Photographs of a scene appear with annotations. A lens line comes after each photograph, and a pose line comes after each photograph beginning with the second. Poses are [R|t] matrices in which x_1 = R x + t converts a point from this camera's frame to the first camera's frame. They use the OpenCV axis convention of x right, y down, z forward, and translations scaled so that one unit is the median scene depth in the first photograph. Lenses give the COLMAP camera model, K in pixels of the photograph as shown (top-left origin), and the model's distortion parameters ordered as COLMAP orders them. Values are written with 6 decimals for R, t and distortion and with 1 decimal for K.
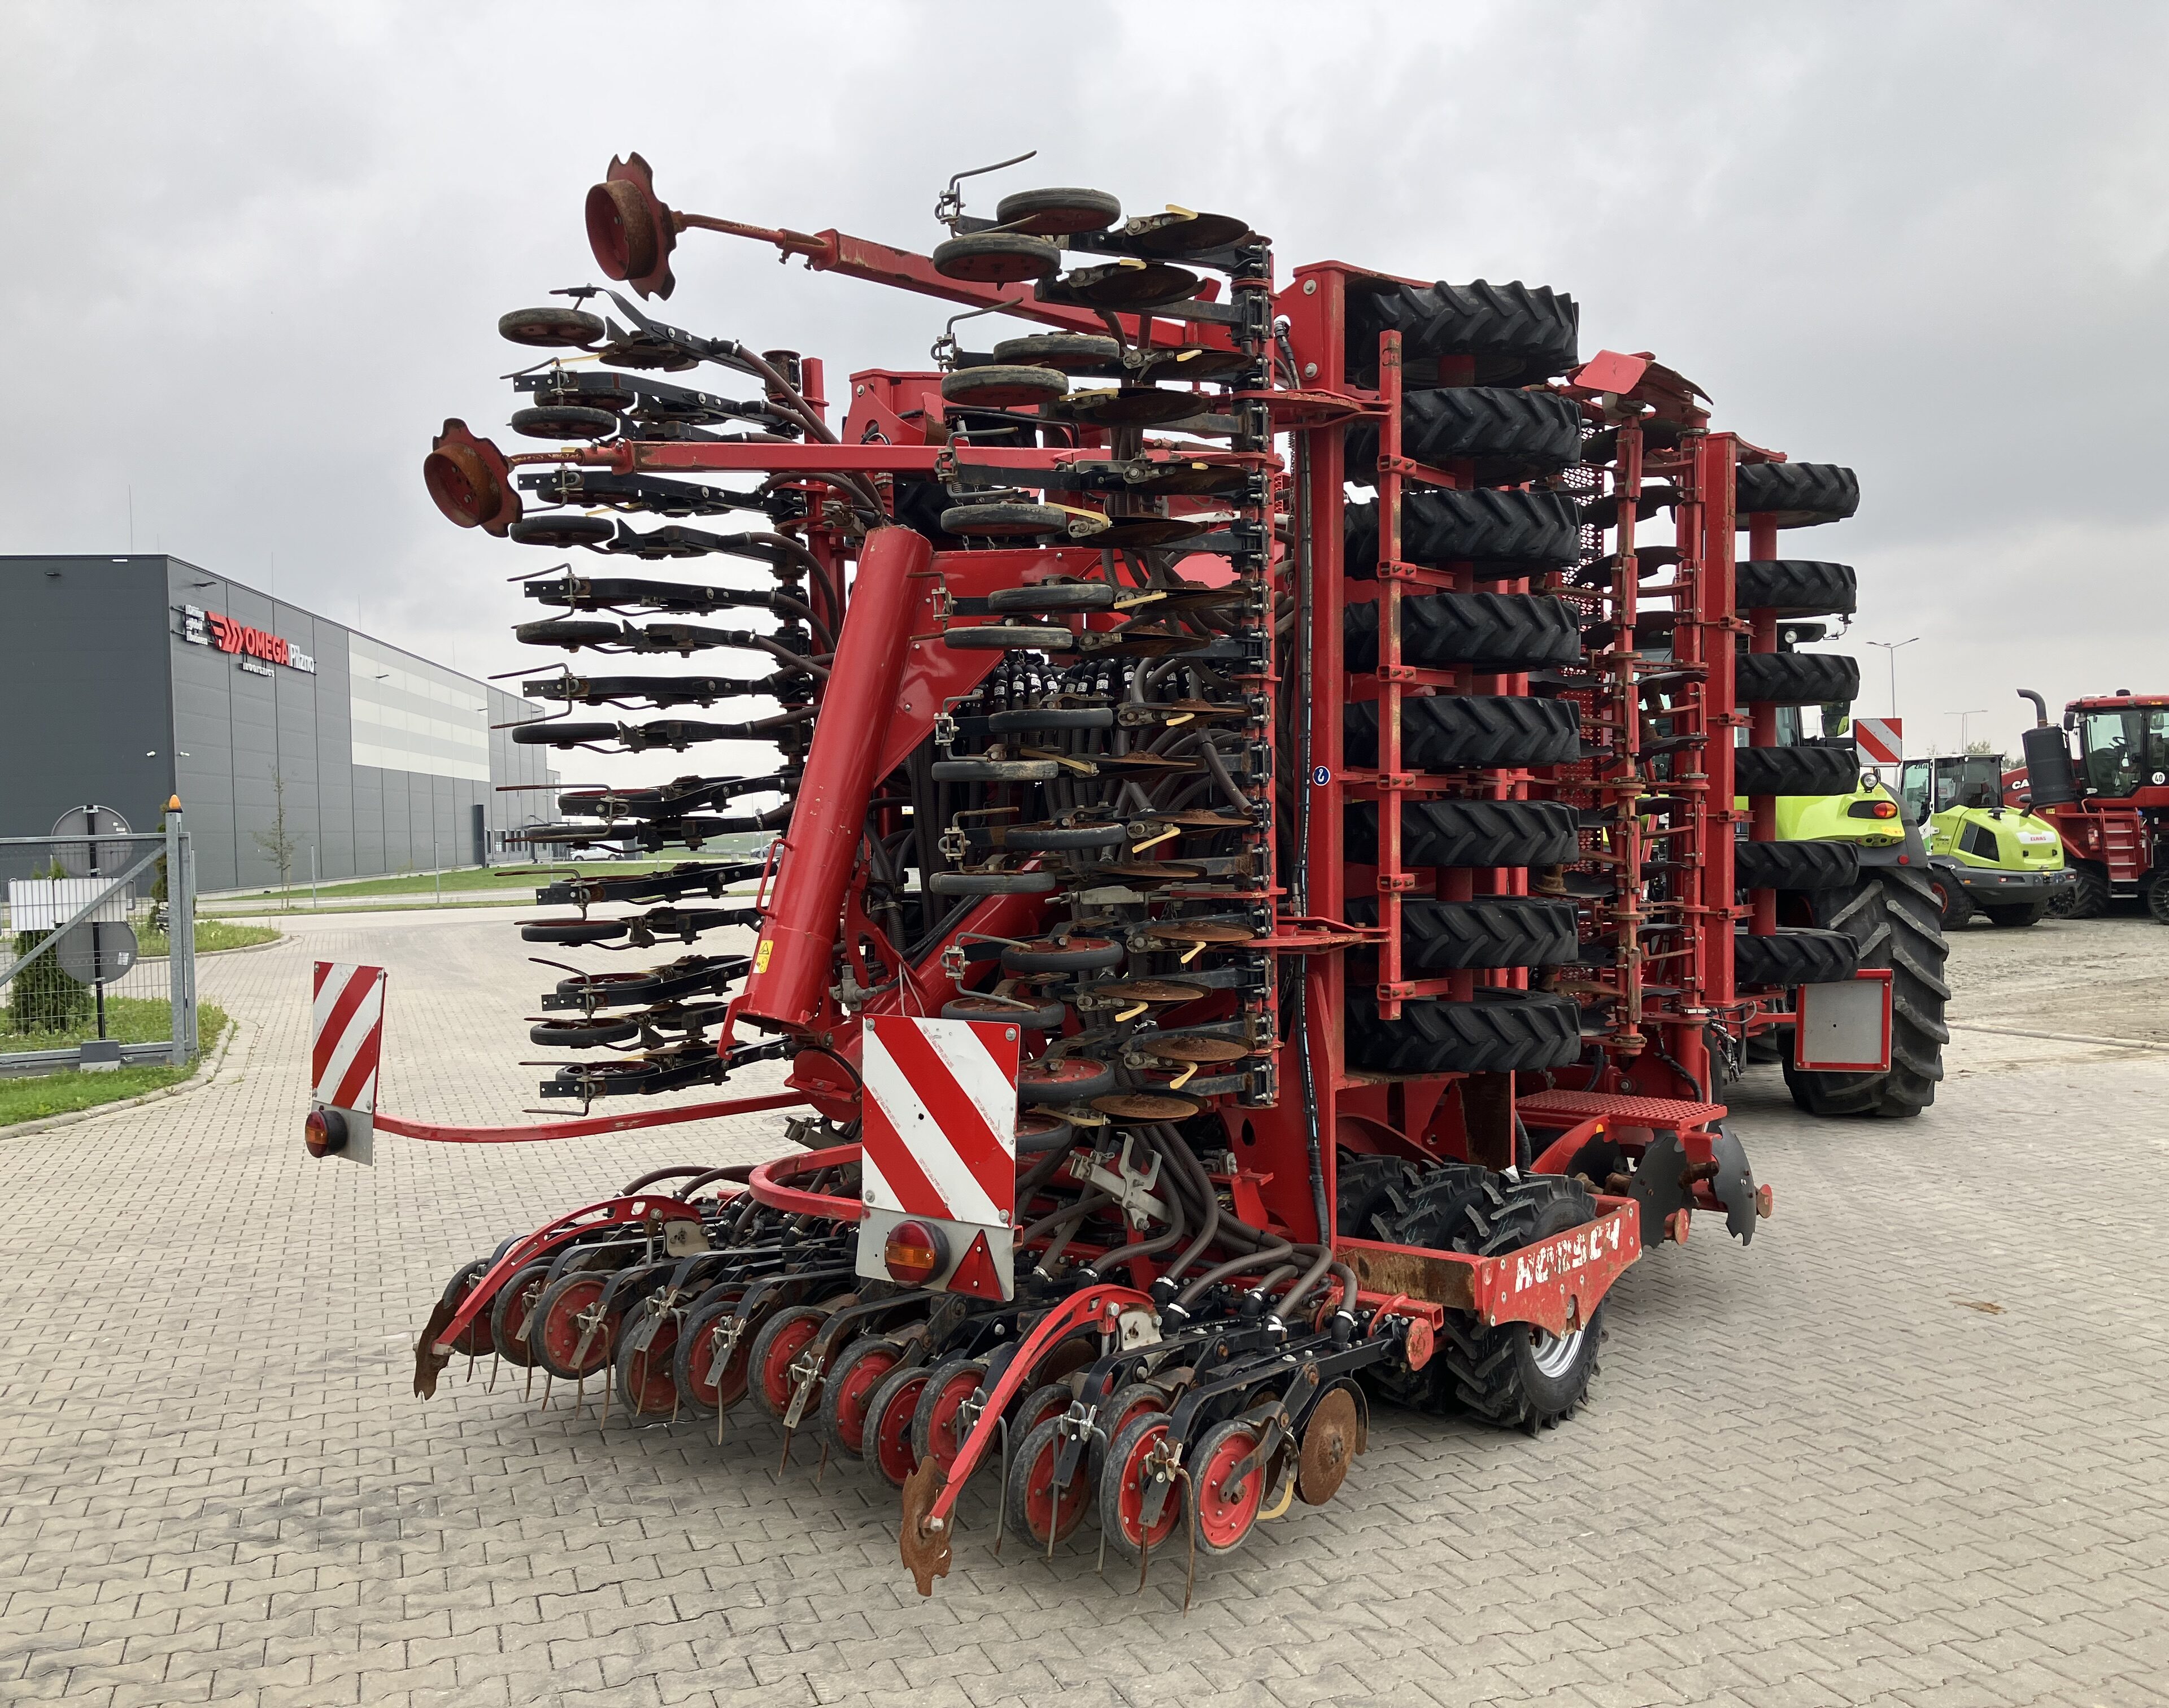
lens RADIAL K [[1878.3, 0, 1127.5], [0, 1878.3, 853.1], [0, 0, 1]] dist [0.030272, -0.013304]
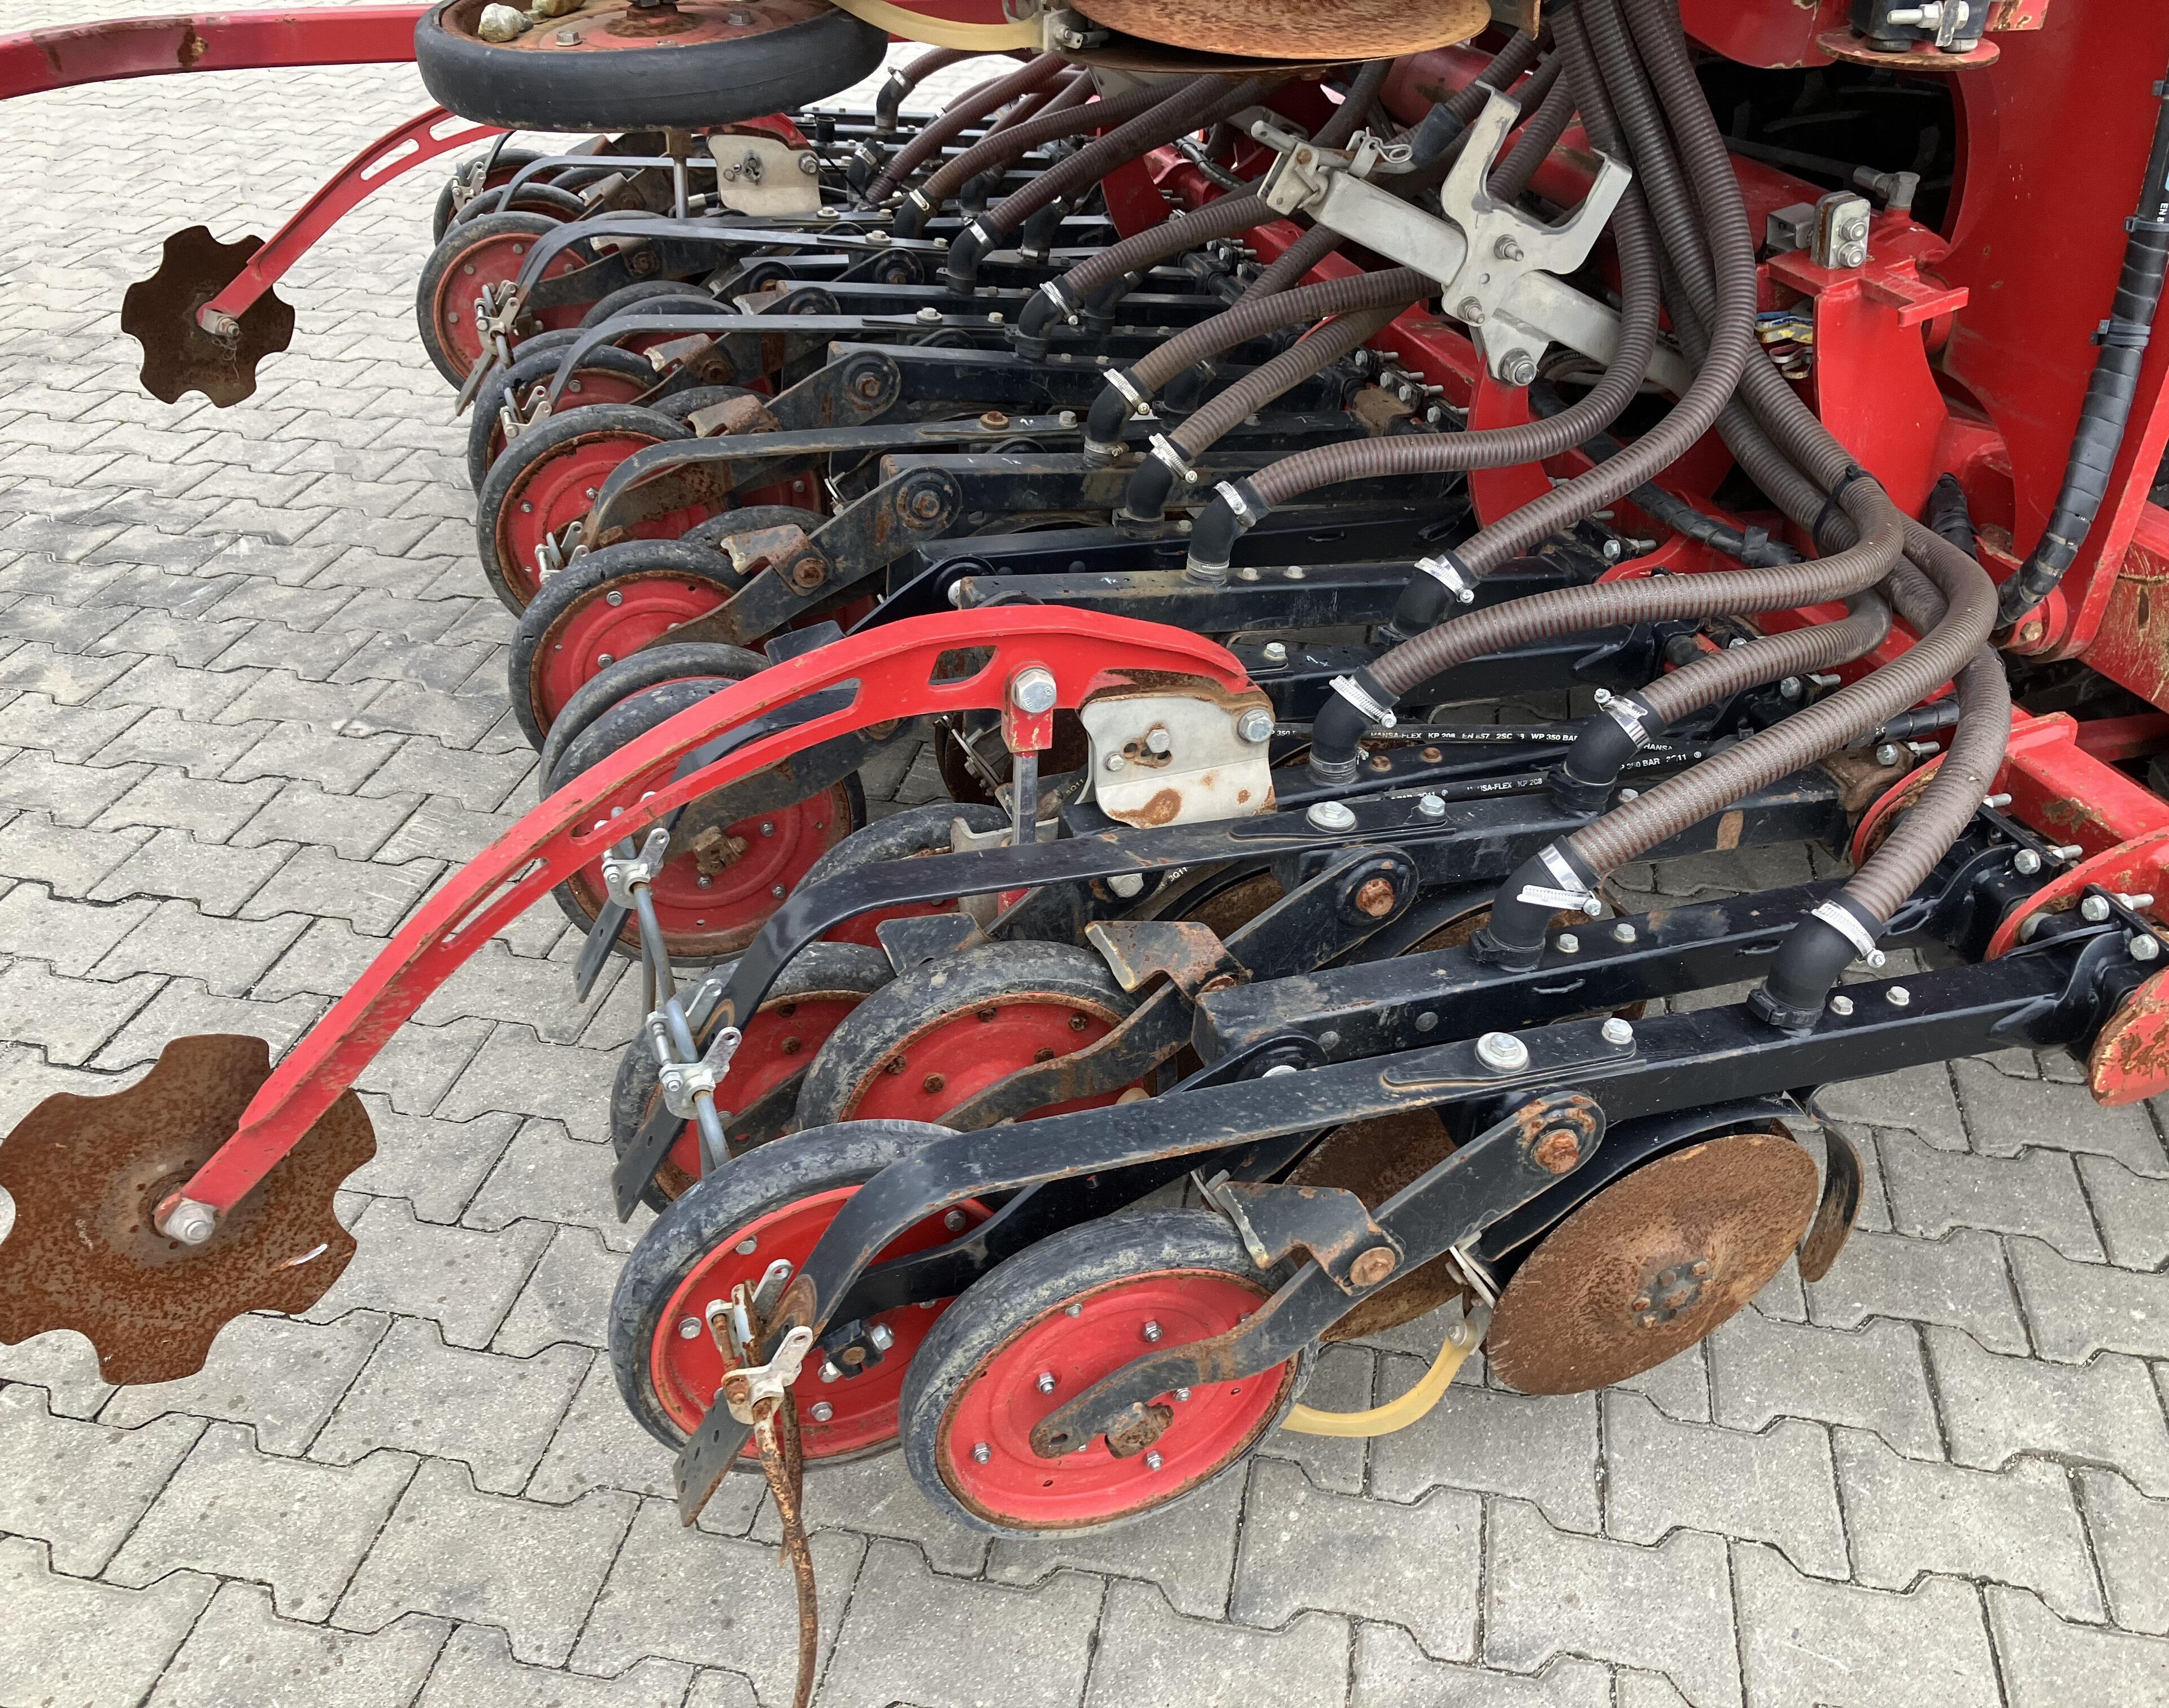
lens RADIAL K [[1878.3, 0, 1127.5], [0, 1878.3, 853.1], [0, 0, 1]] dist [0.030272, -0.013304]
pose [[0.839604, 0.324930, -0.435299, 0.137148], [-0.034446, 0.831598, 0.554308, 0.086279], [0.542106, -0.450405, 0.709406, 0.719772]]
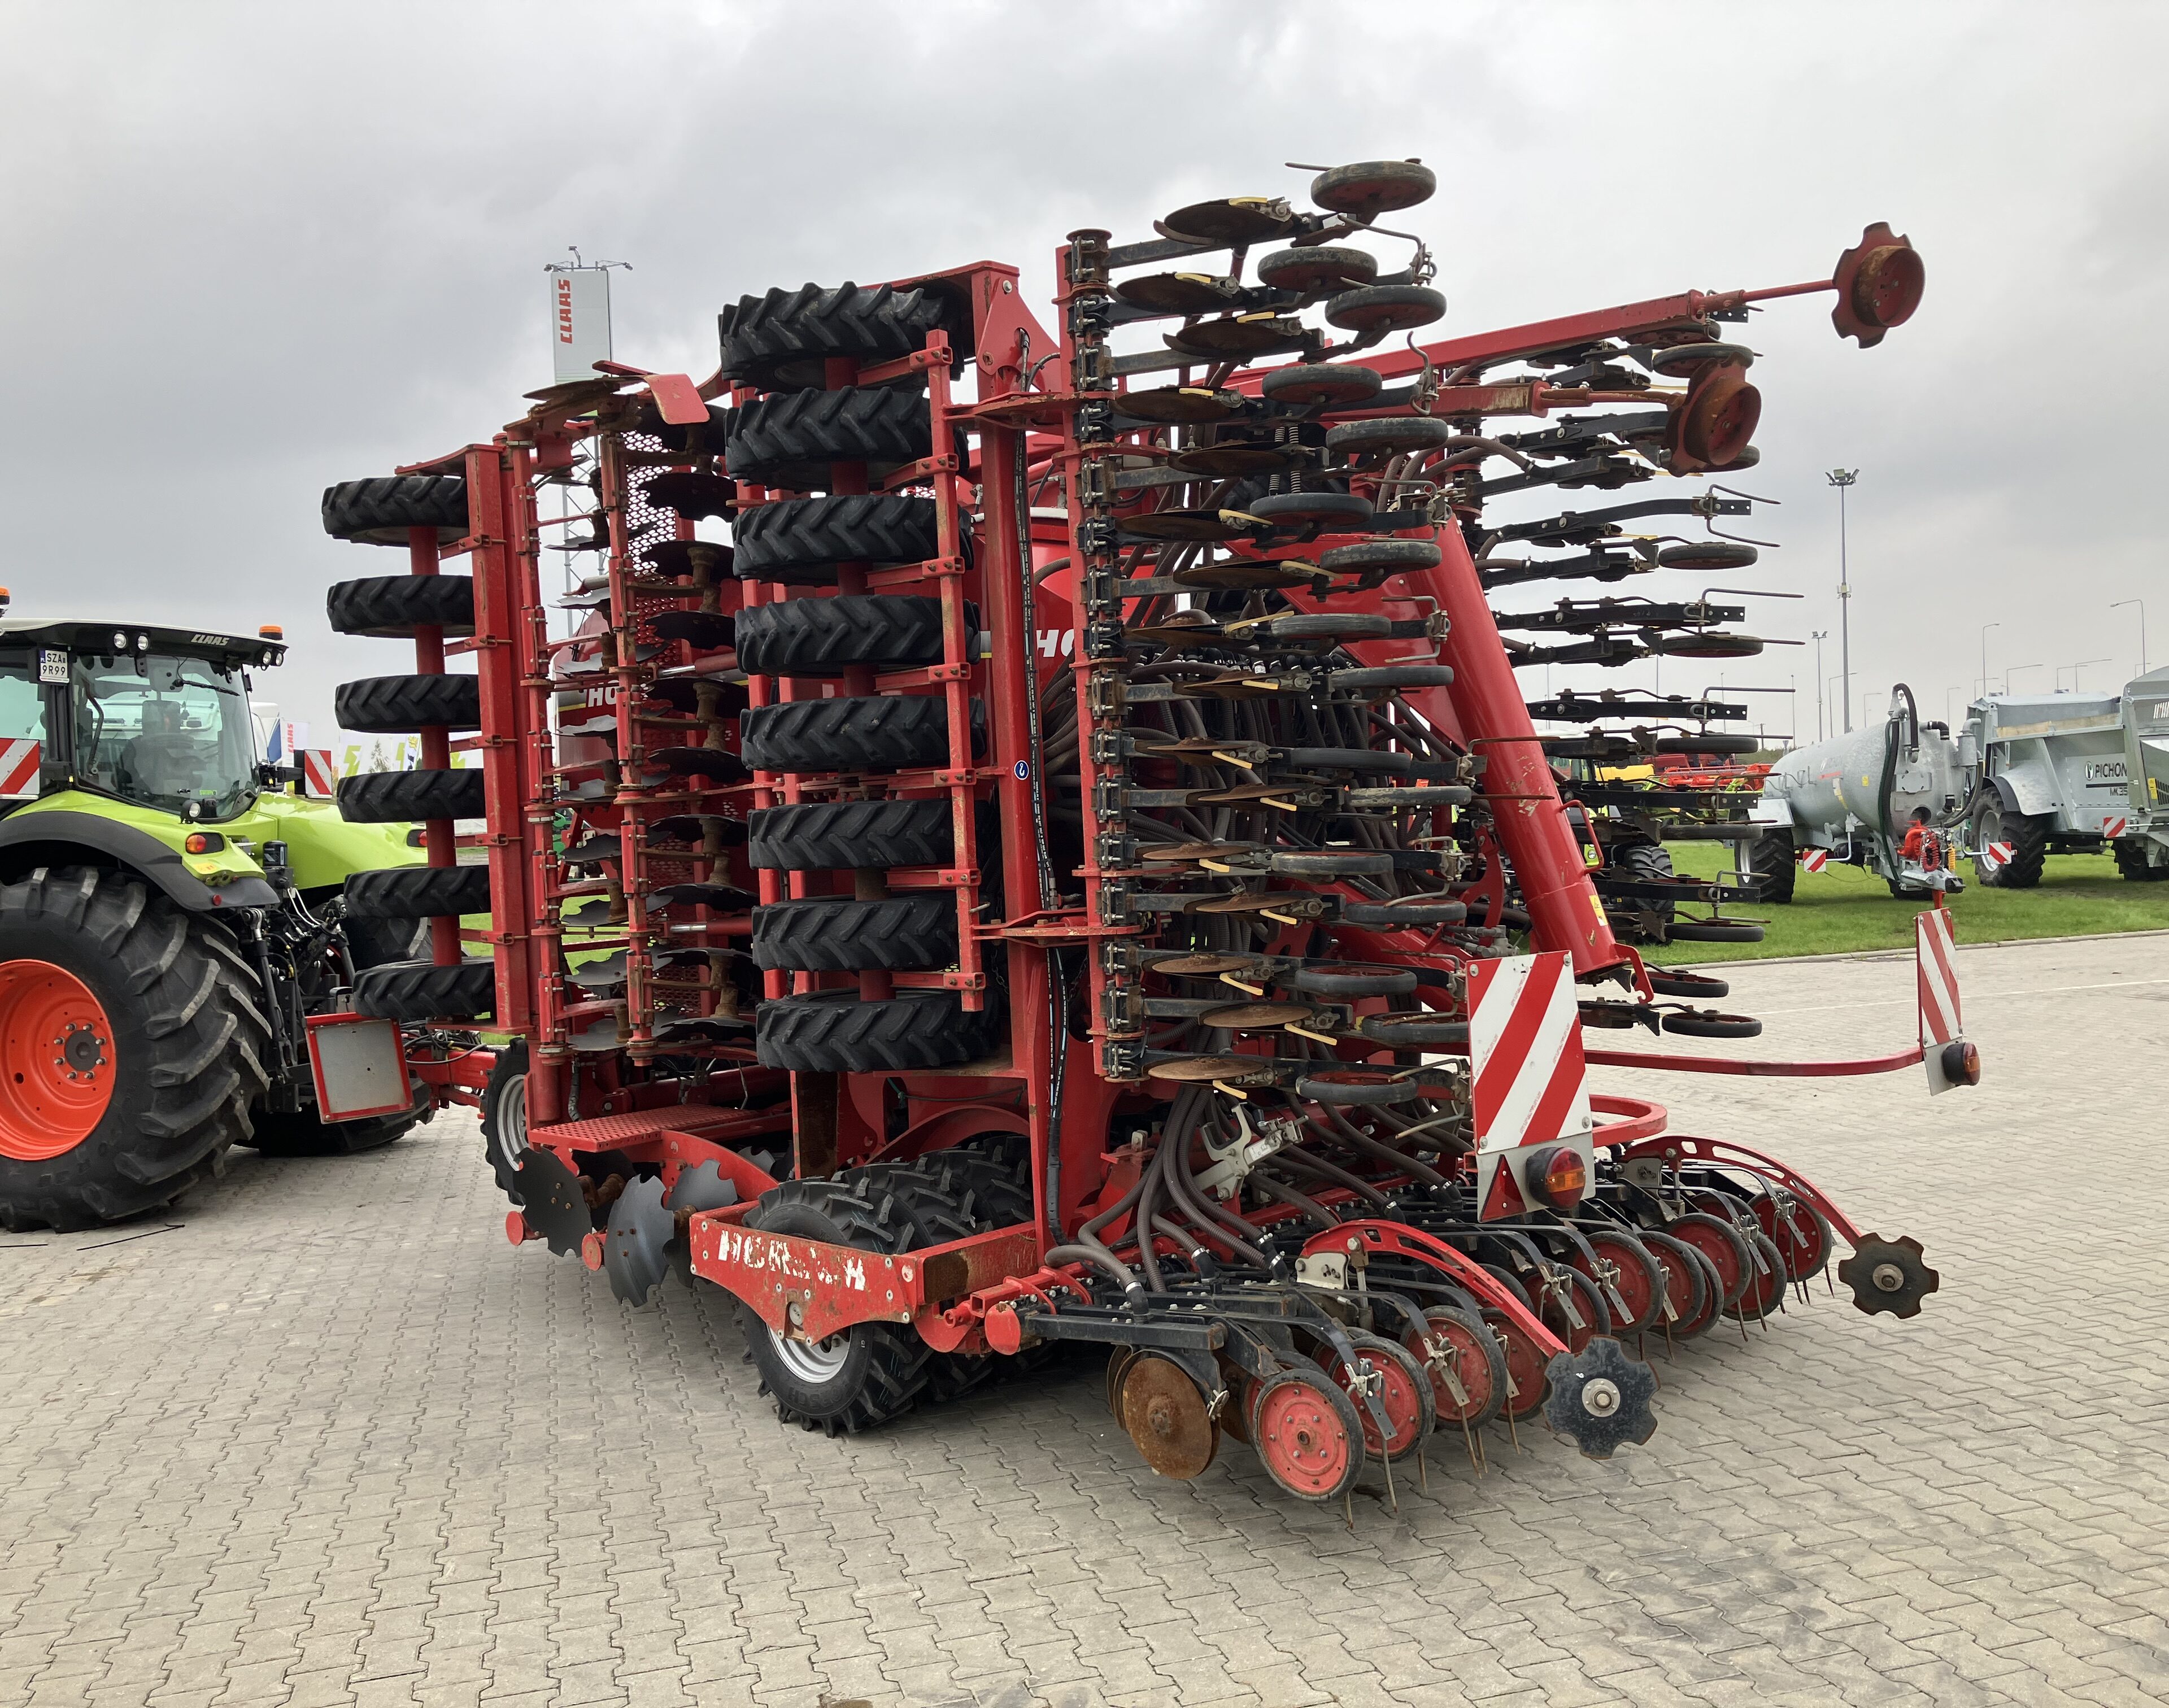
lens RADIAL K [[1878.3, 0, 1127.5], [0, 1878.3, 853.1], [0, 0, 1]] dist [0.030272, -0.013304]
pose [[0.079264, -0.003700, 0.996847, -1.263696], [0.049535, 0.998772, -0.000231, 0.013442], [-0.995622, 0.049397, 0.079350, 1.174644]]
